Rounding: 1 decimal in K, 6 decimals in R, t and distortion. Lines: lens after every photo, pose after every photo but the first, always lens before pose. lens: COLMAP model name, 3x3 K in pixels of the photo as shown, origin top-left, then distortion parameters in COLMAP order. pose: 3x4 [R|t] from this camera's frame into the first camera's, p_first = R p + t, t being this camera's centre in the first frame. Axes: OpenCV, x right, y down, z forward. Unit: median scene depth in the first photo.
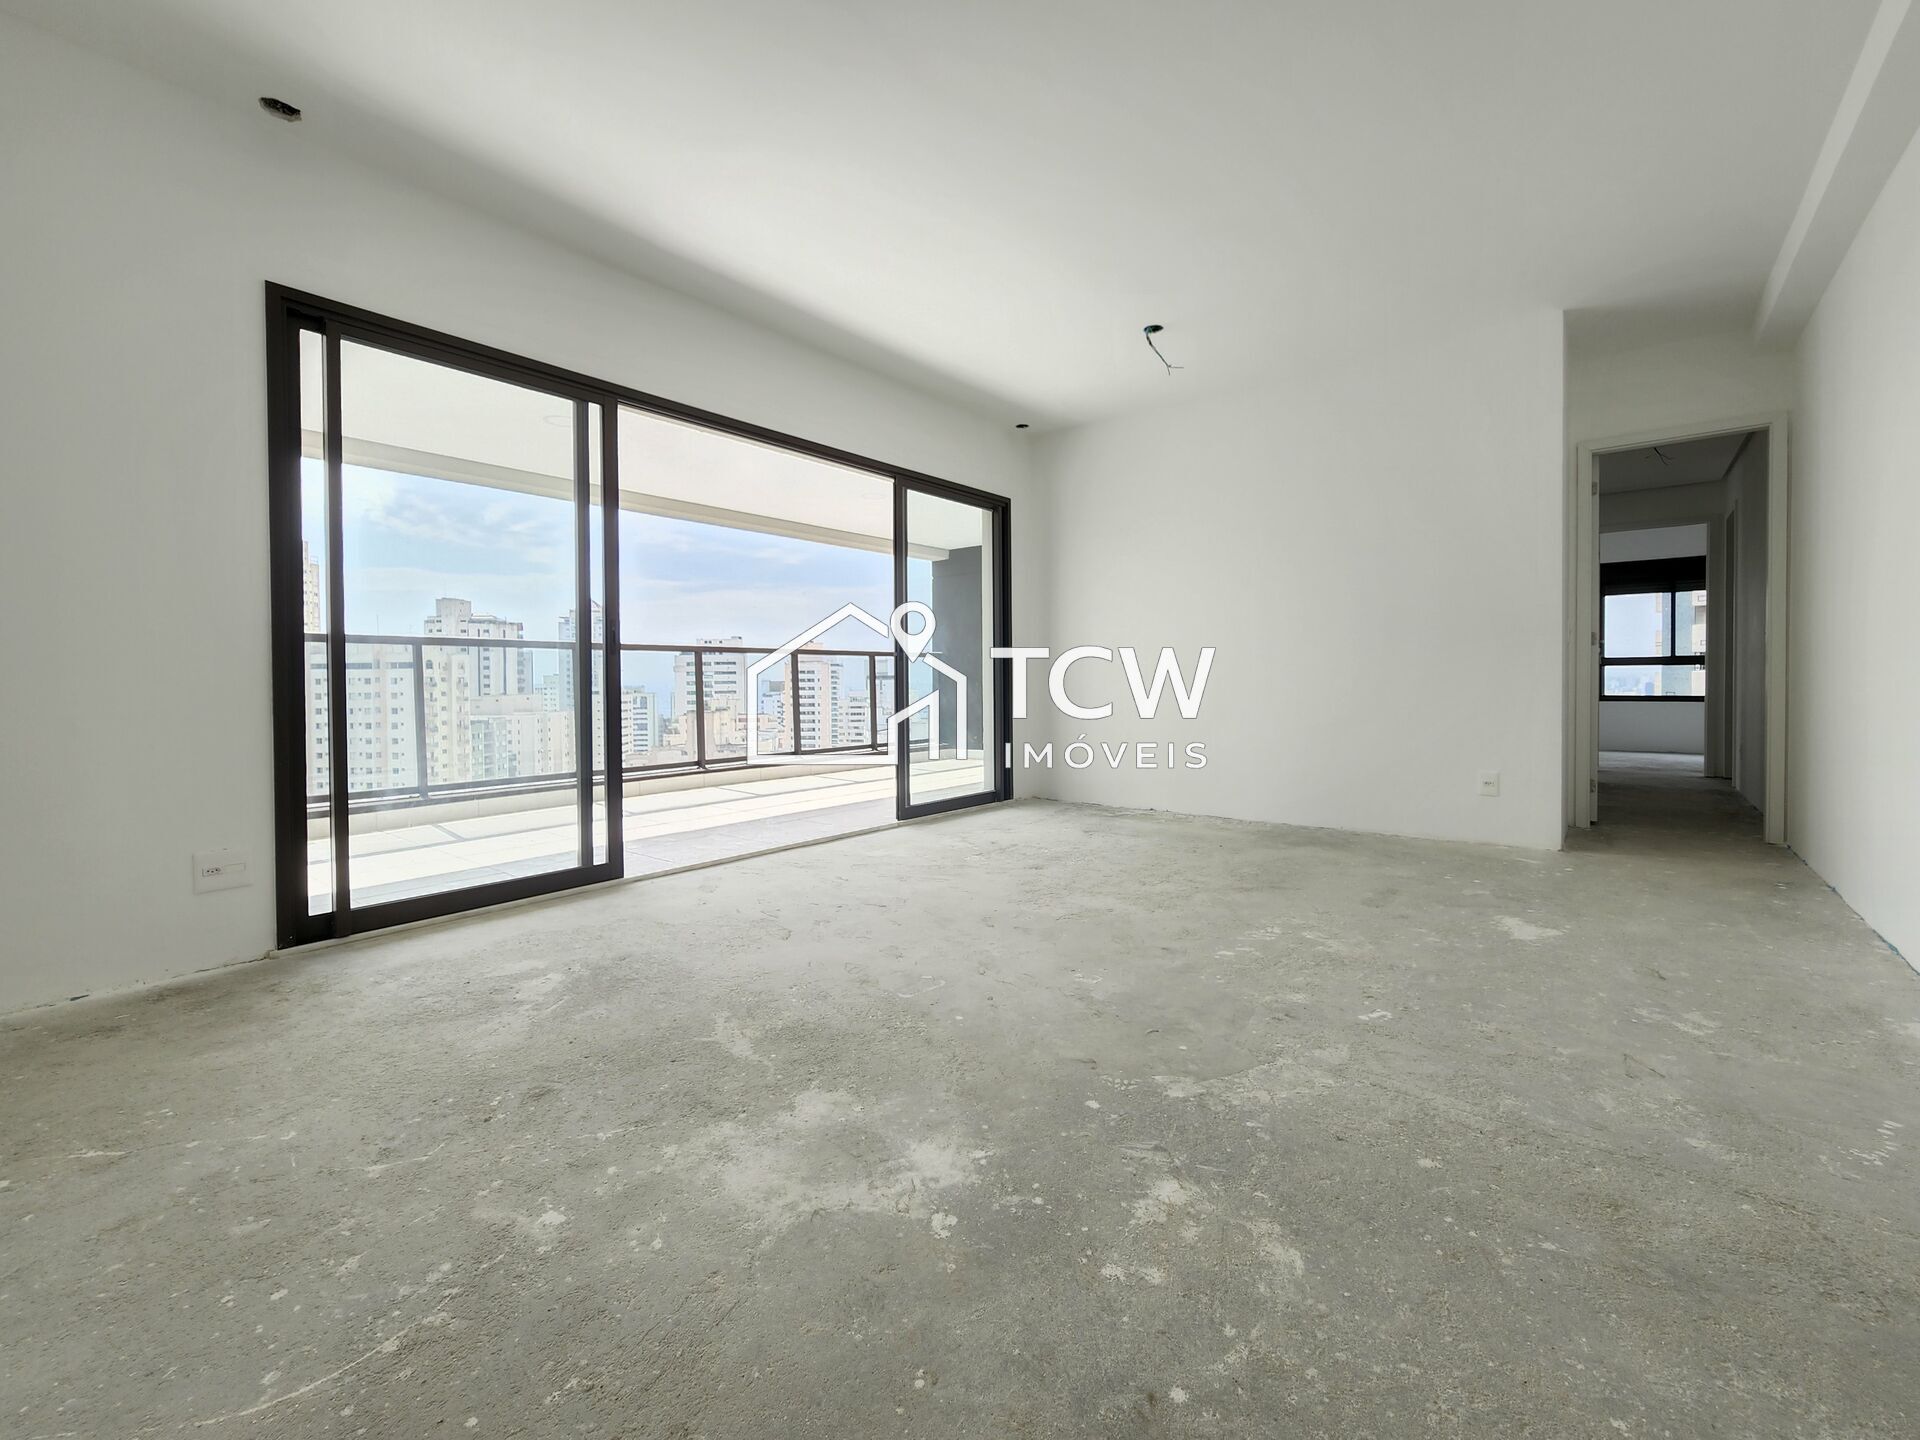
lens RADIAL K [[790.3, 0, 960.9], [0, 790.3, 696.3], [0, 0, 1]] dist [-0.002253, -0.000469]
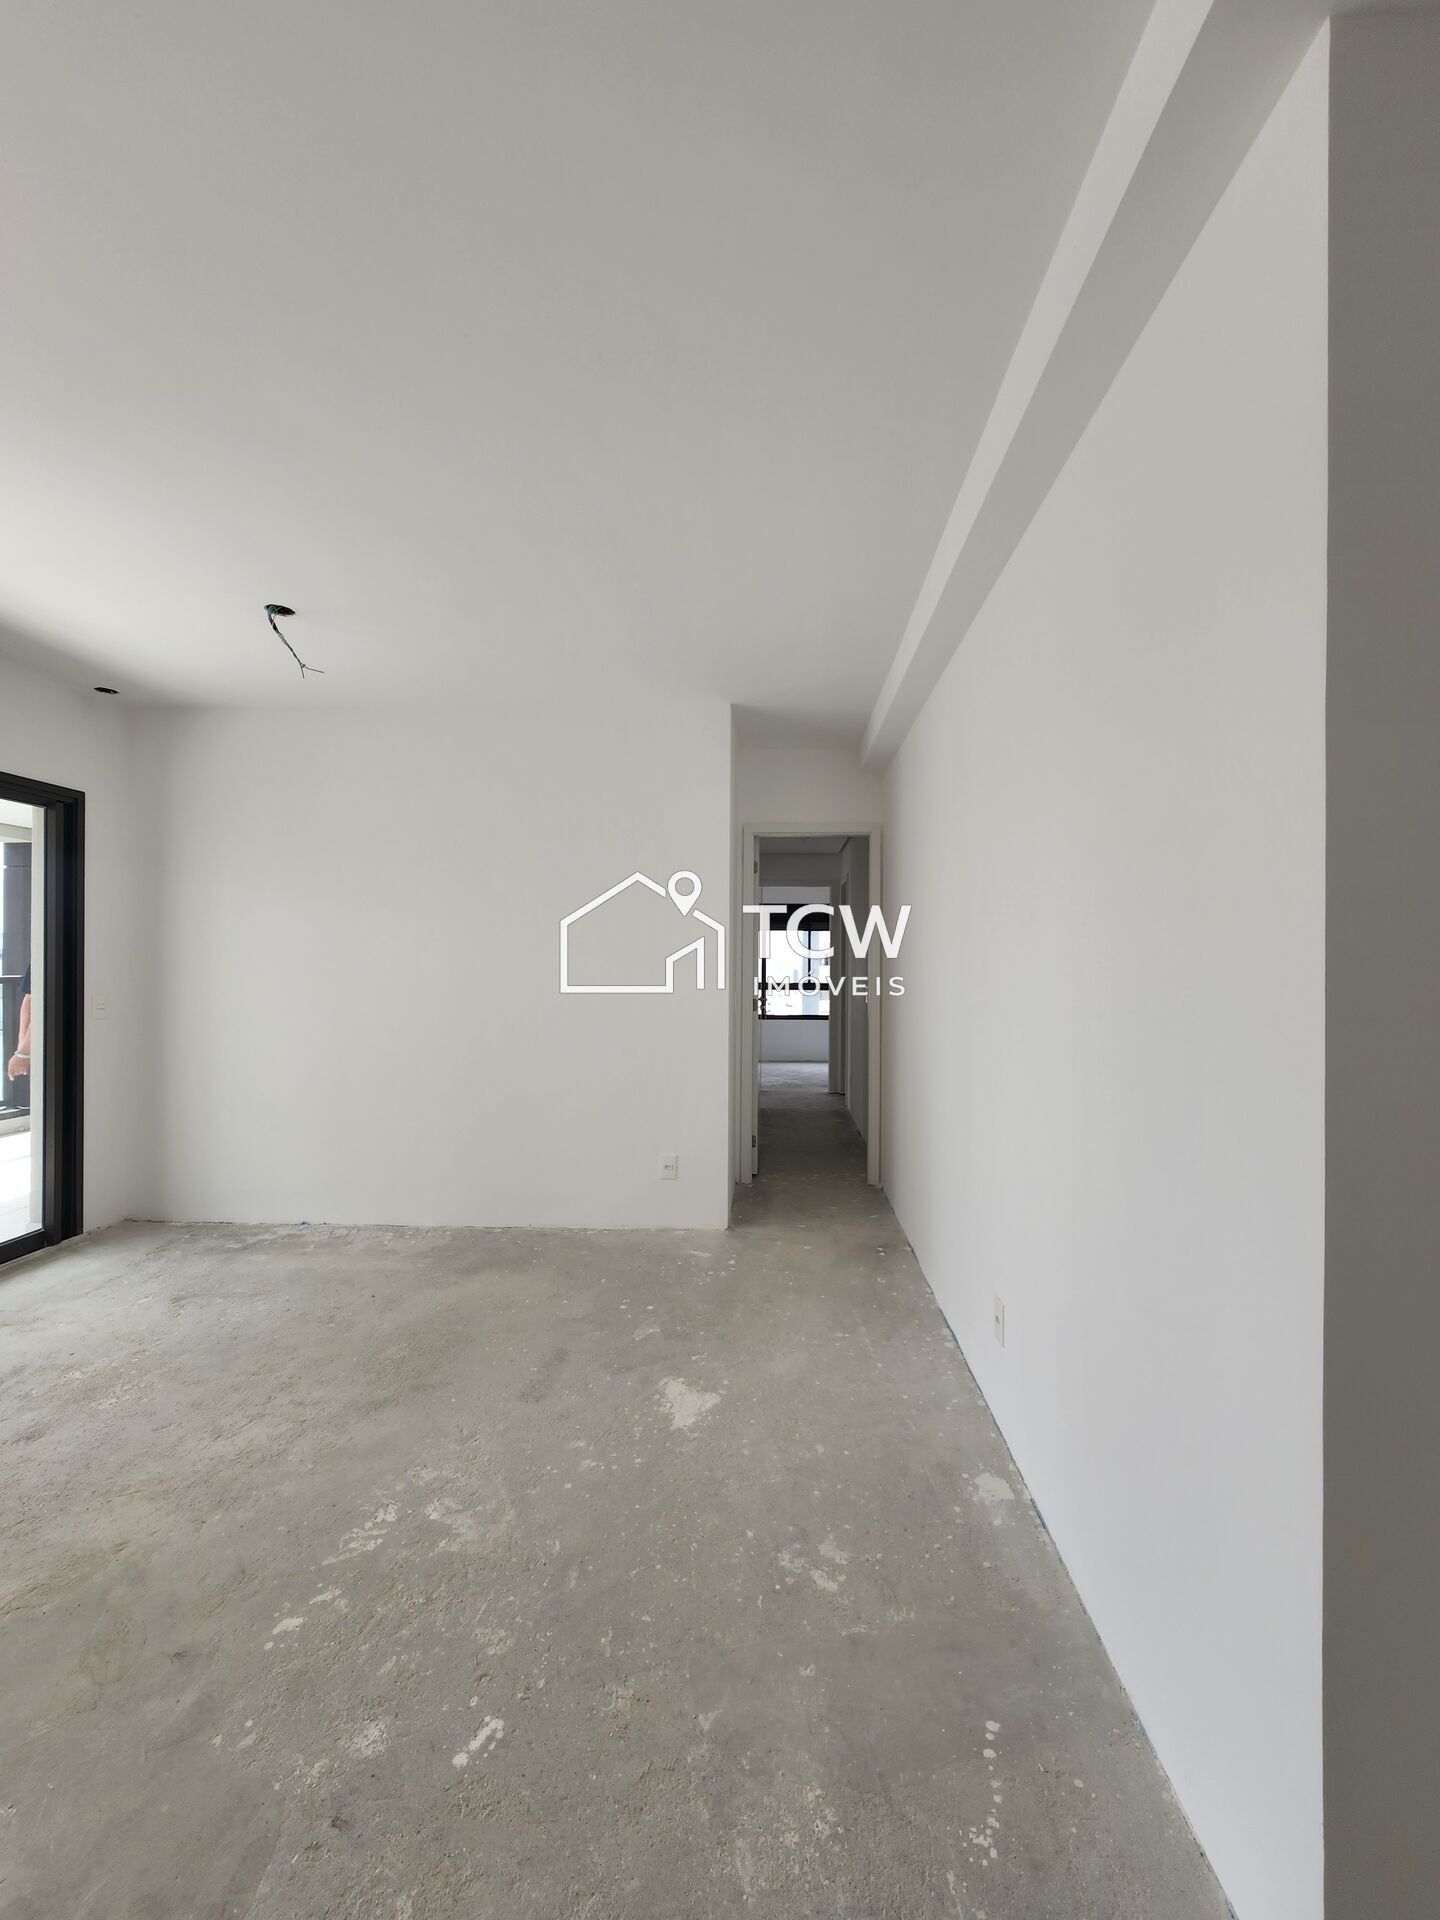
lens RADIAL K [[790.3, 0, 735.9], [0, 790.3, 961.9], [0, 0, 1]] dist [-0.002253, -0.000469]
pose [[0.800683, 0.013021, 0.598947, 0.136500], [-0.000952, 0.999790, -0.020463, -0.114434], [-0.599088, 0.015815, 0.800527, 0.152443]]
